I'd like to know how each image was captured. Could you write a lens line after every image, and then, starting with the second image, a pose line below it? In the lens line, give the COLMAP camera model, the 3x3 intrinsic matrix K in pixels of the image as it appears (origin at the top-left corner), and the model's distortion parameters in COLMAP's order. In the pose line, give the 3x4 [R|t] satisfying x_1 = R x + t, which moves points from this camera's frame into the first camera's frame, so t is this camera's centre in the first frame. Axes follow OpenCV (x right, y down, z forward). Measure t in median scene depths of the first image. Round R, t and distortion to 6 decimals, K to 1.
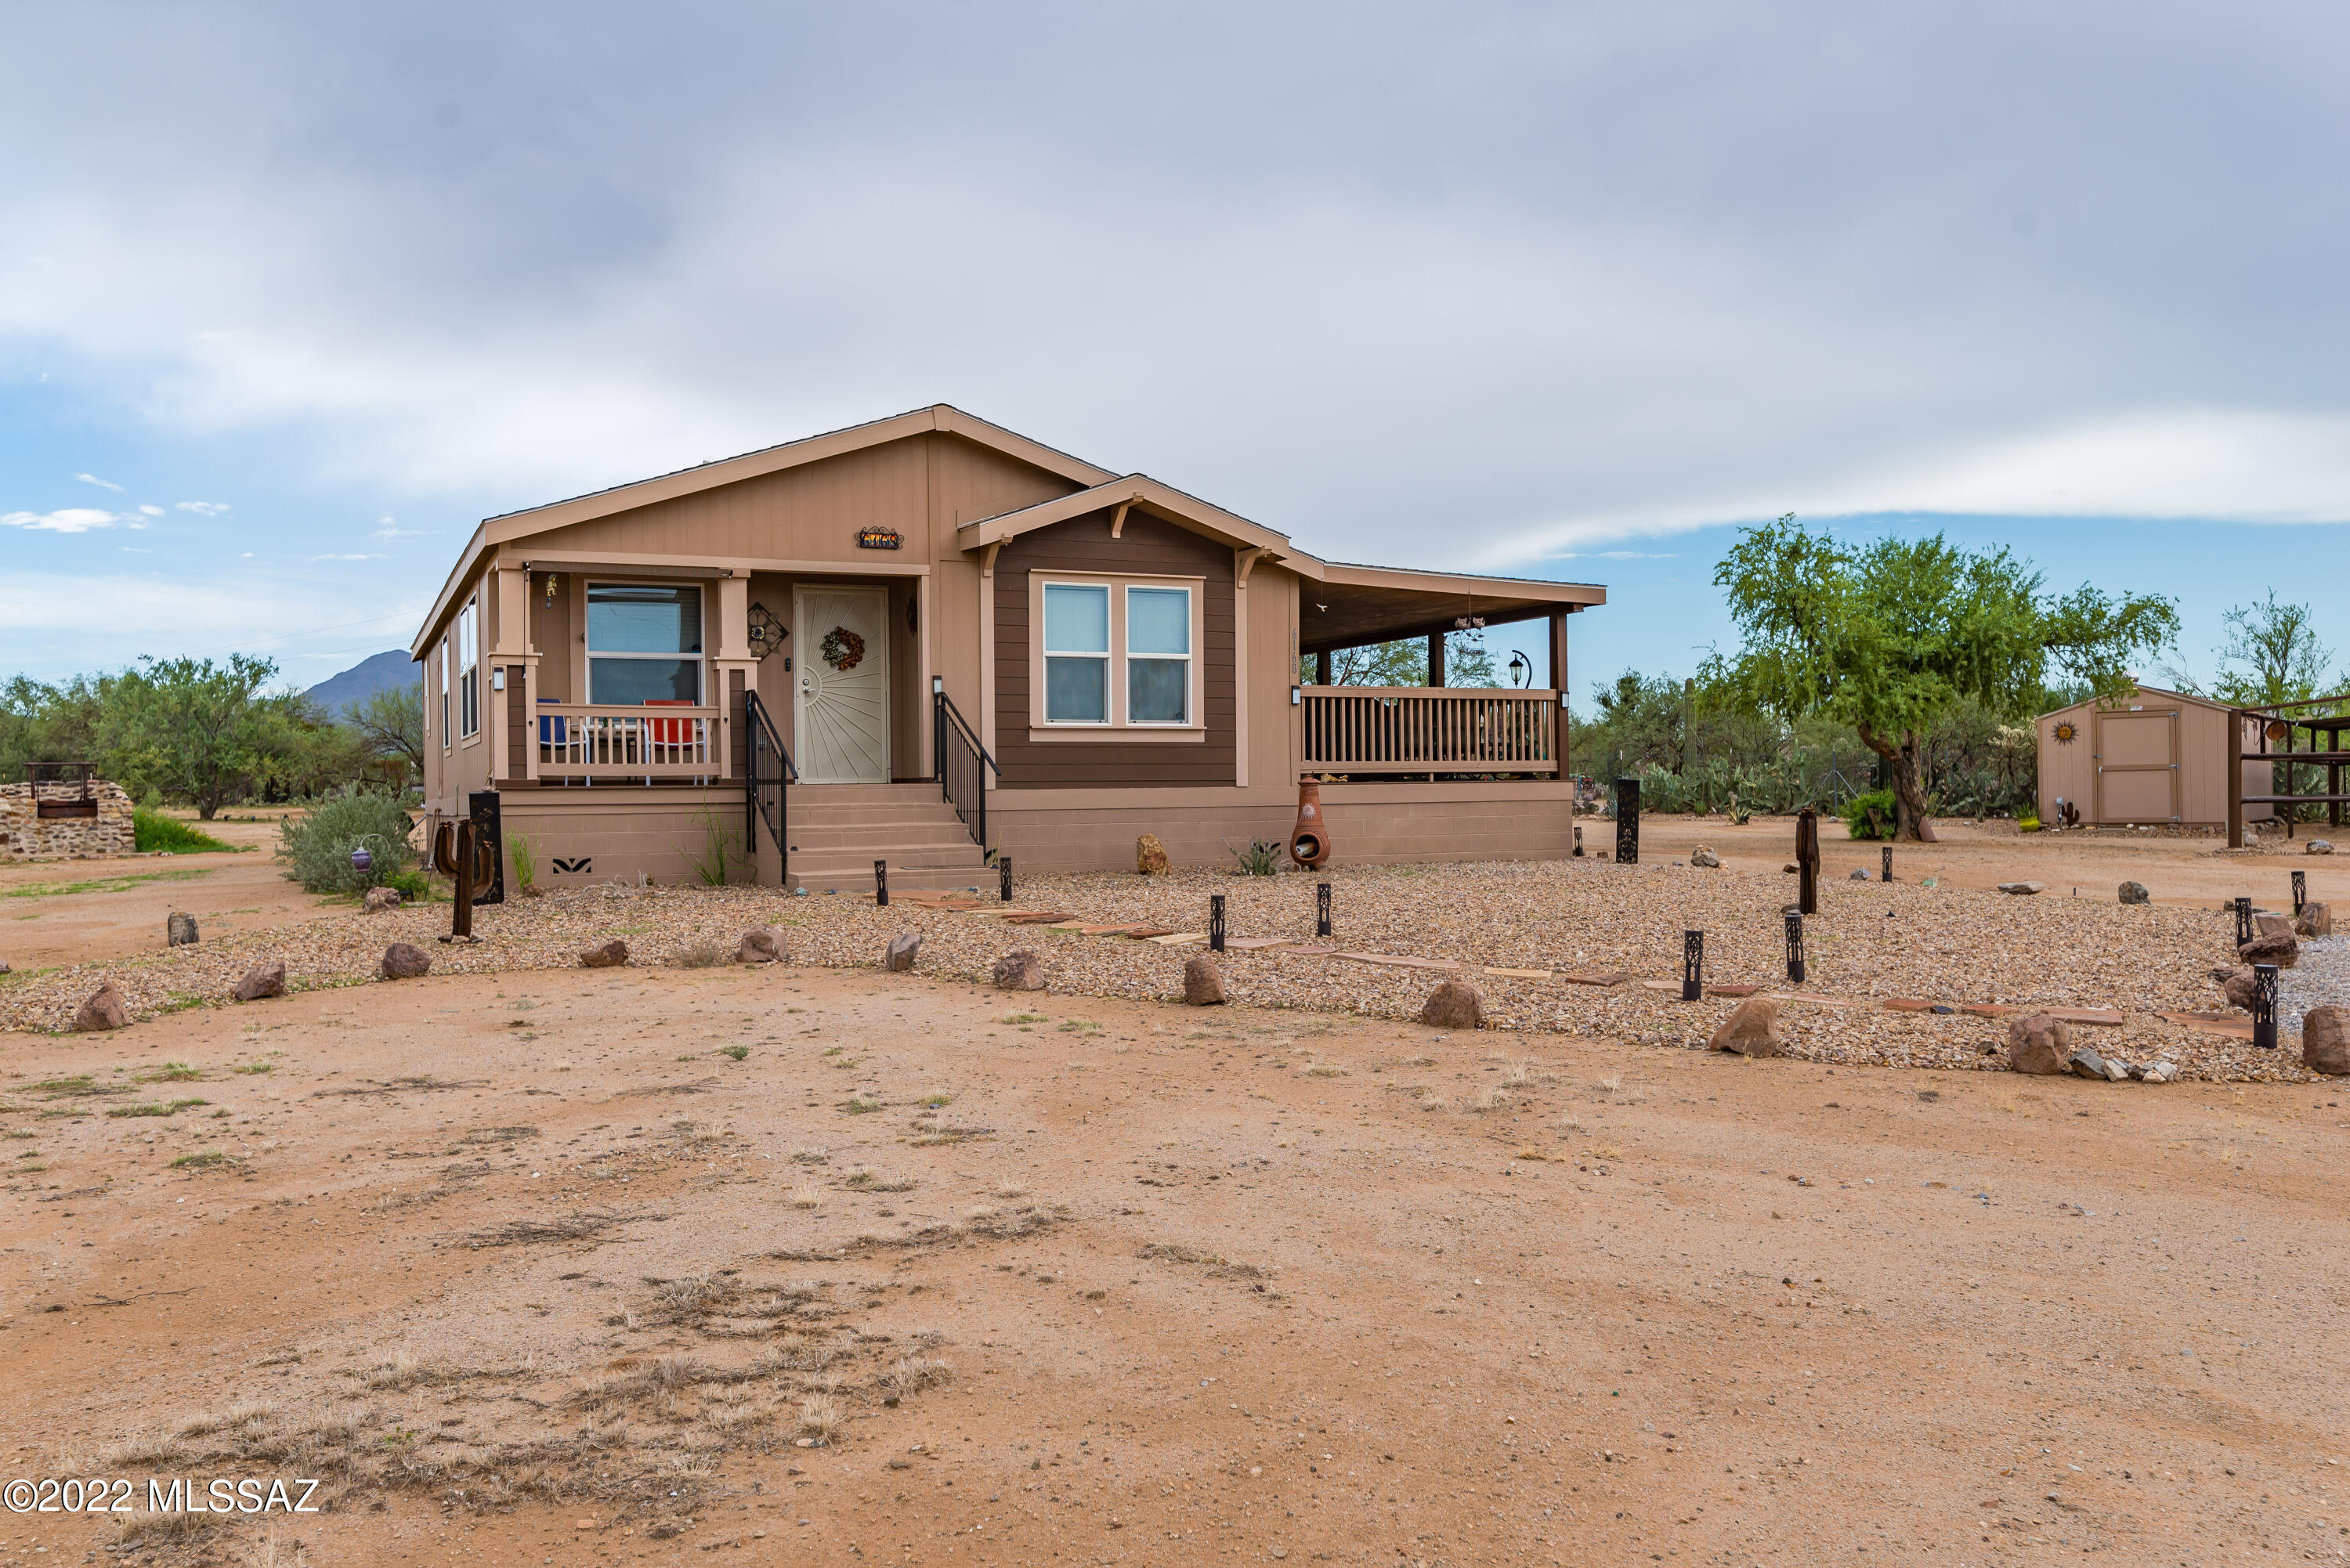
lens RADIAL K [[1935.1, 0, 1166.8], [0, 1935.1, 794.7], [0, 0, 1]] dist [0.003104, 0.000992]
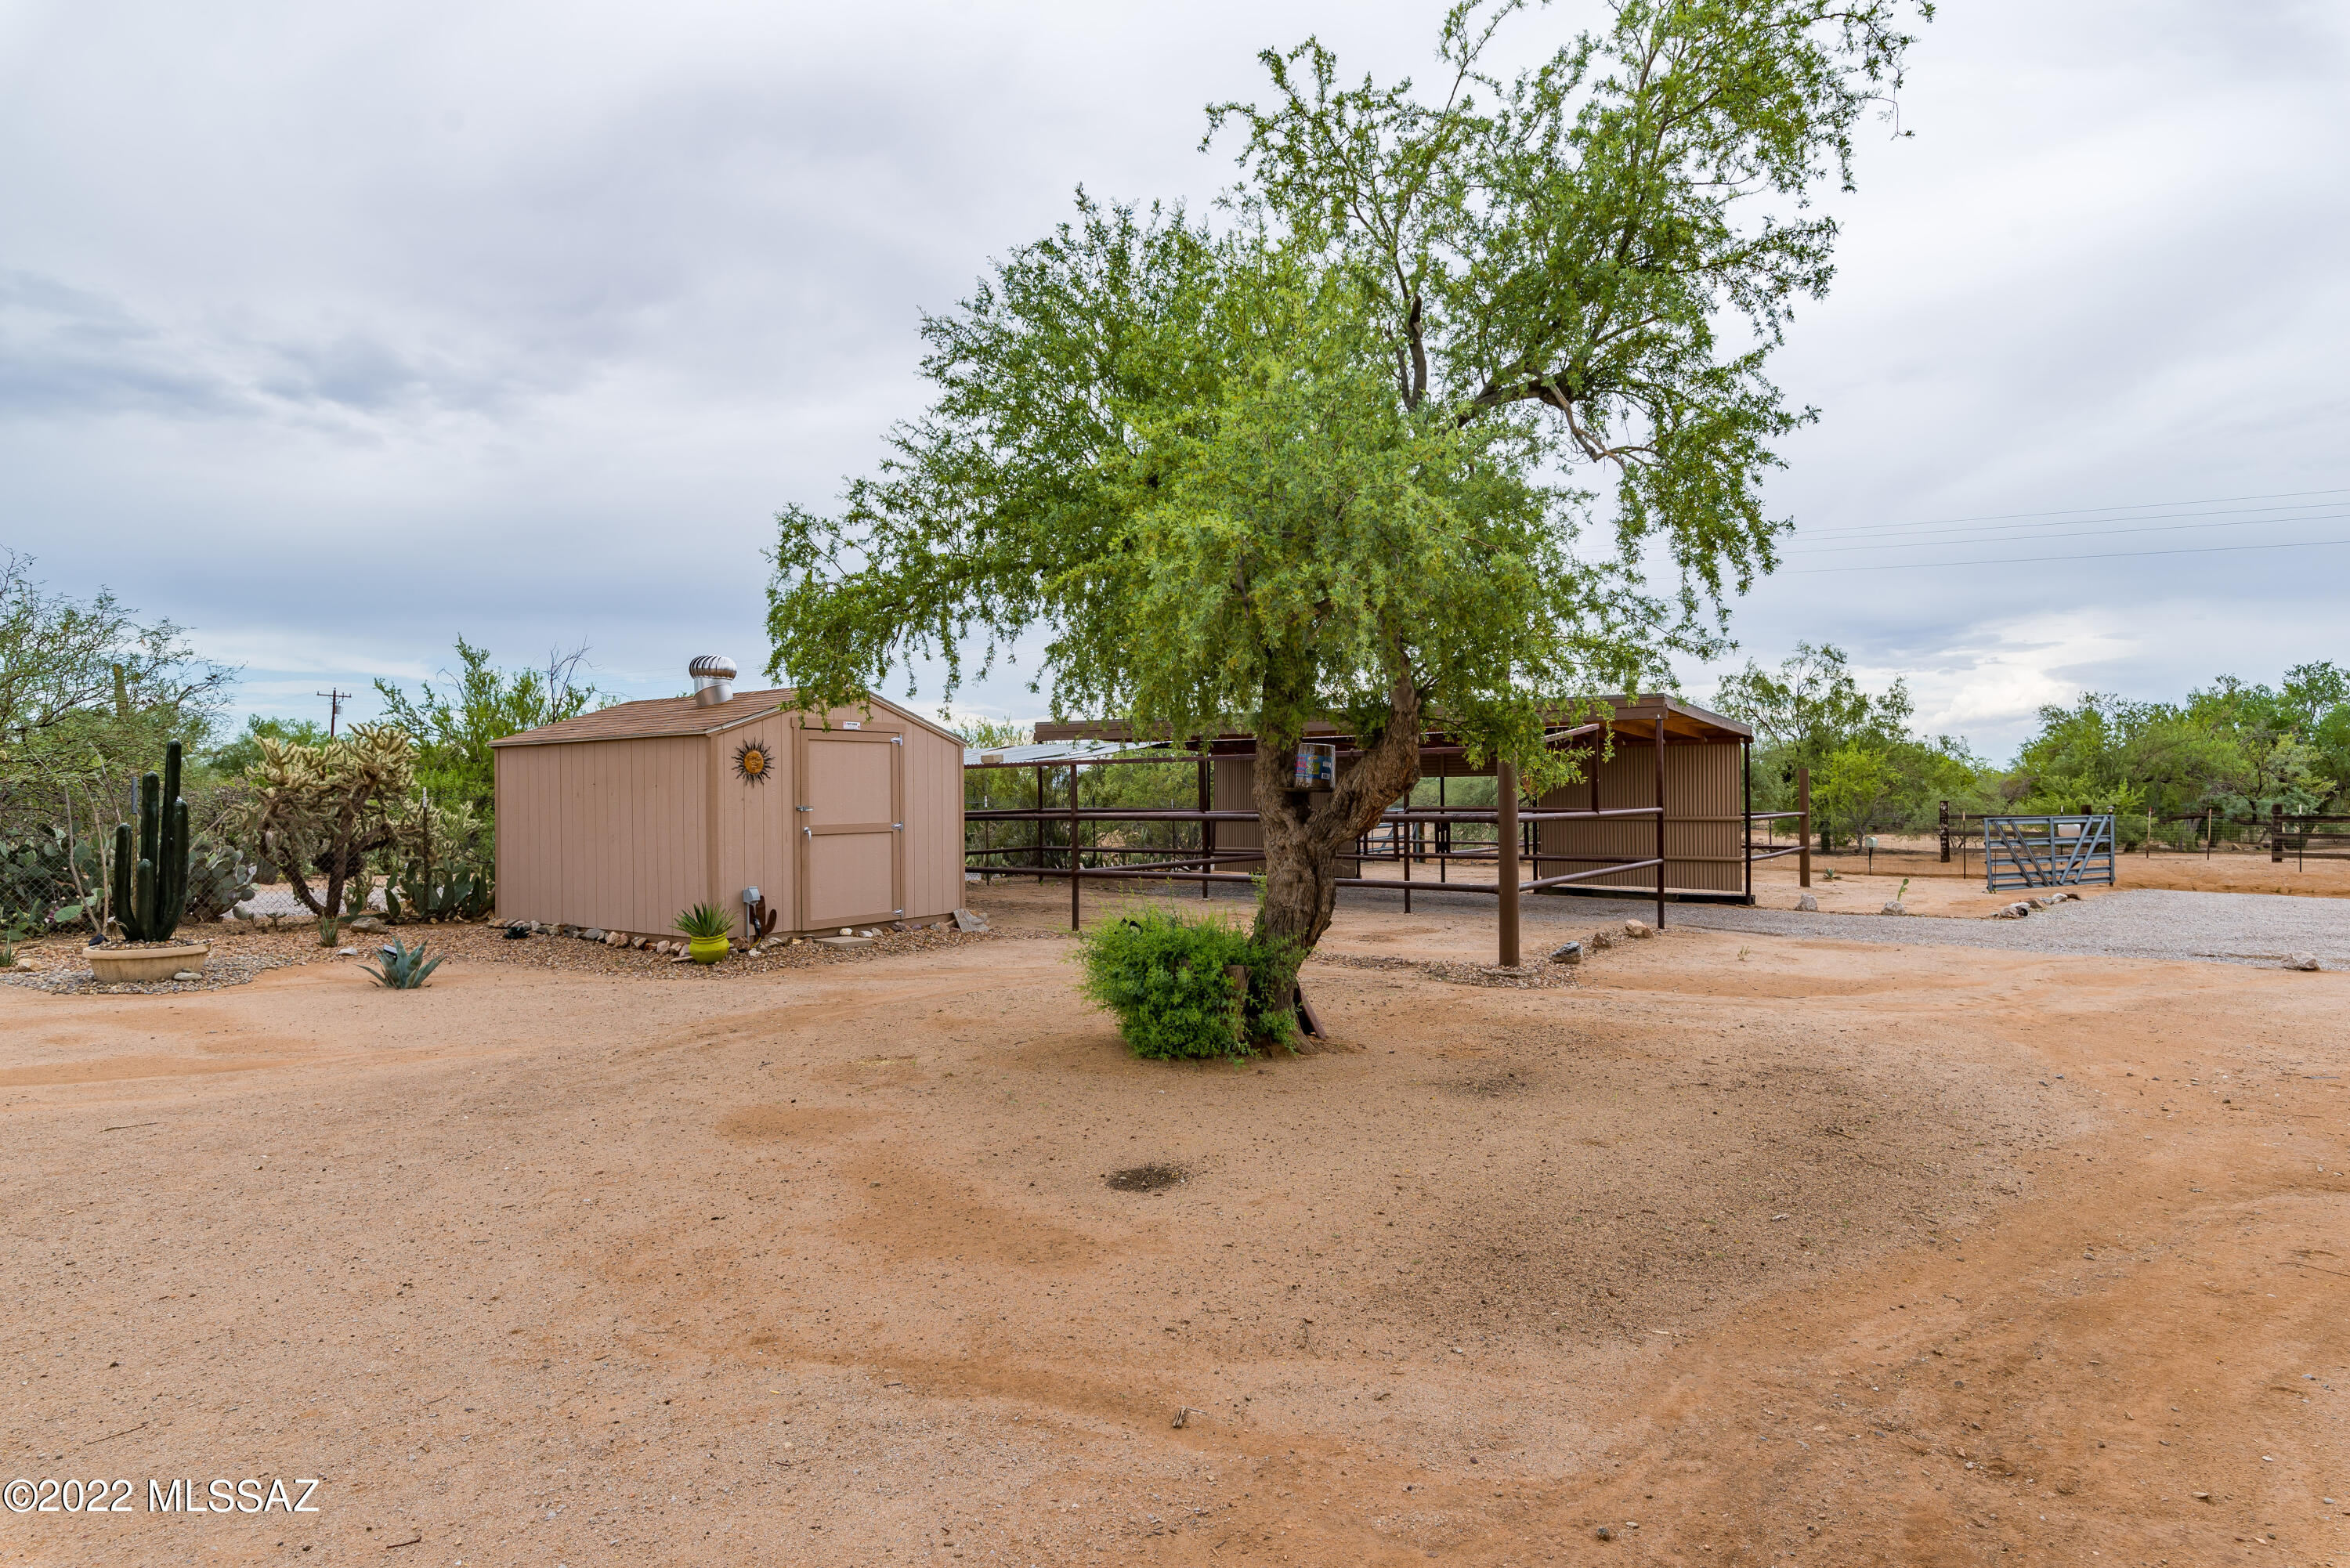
lens RADIAL K [[1259.9, 0, 1179.6], [0, 1259.9, 788.2], [0, 0, 1]] dist [0.004802, -0.000019]
pose [[-0.046712, 0.019073, 0.998726, 0.123745], [0.006162, 0.999804, -0.018805, -0.018218], [-0.998889, 0.005276, -0.046820, 0.909881]]
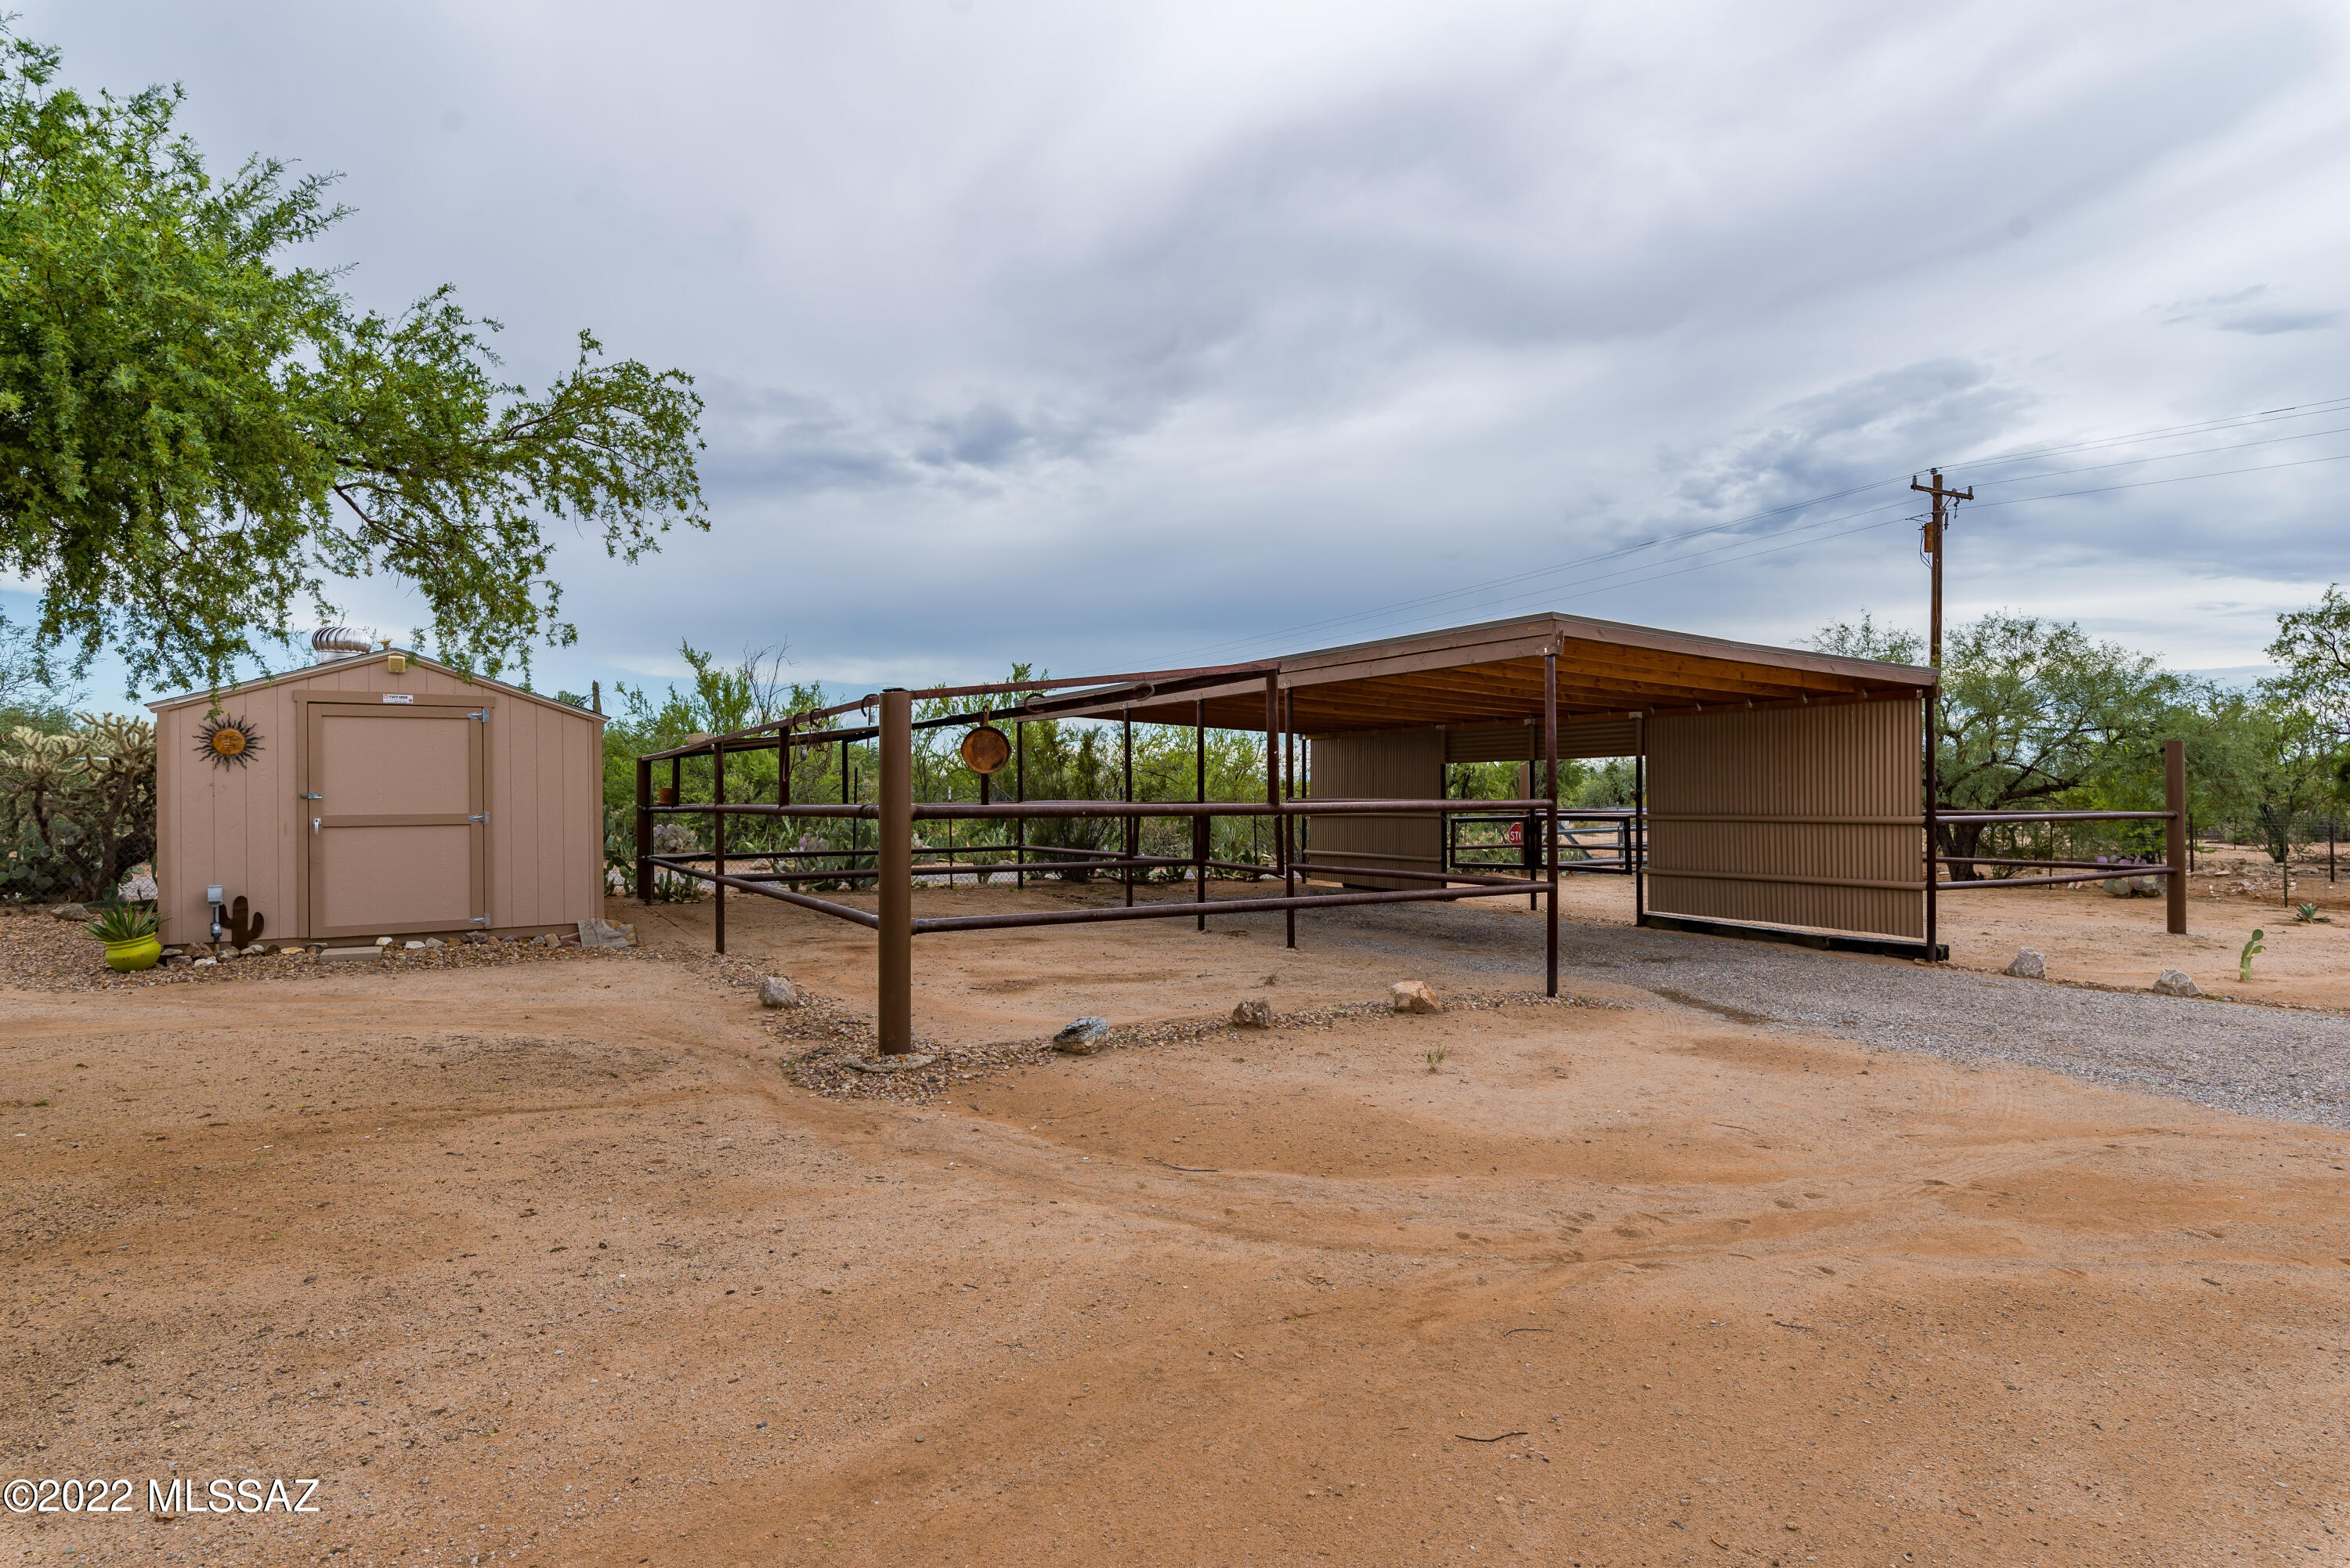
lens RADIAL K [[1259.9, 0, 1178.1], [0, 1259.9, 797.0], [0, 0, 1]] dist [0.004802, -0.000019]
pose [[0.370043, 0.011867, 0.928939, 0.275346], [-0.000356, 0.999920, -0.012632, -0.015765], [-0.929015, 0.004343, 0.370018, 0.692735]]
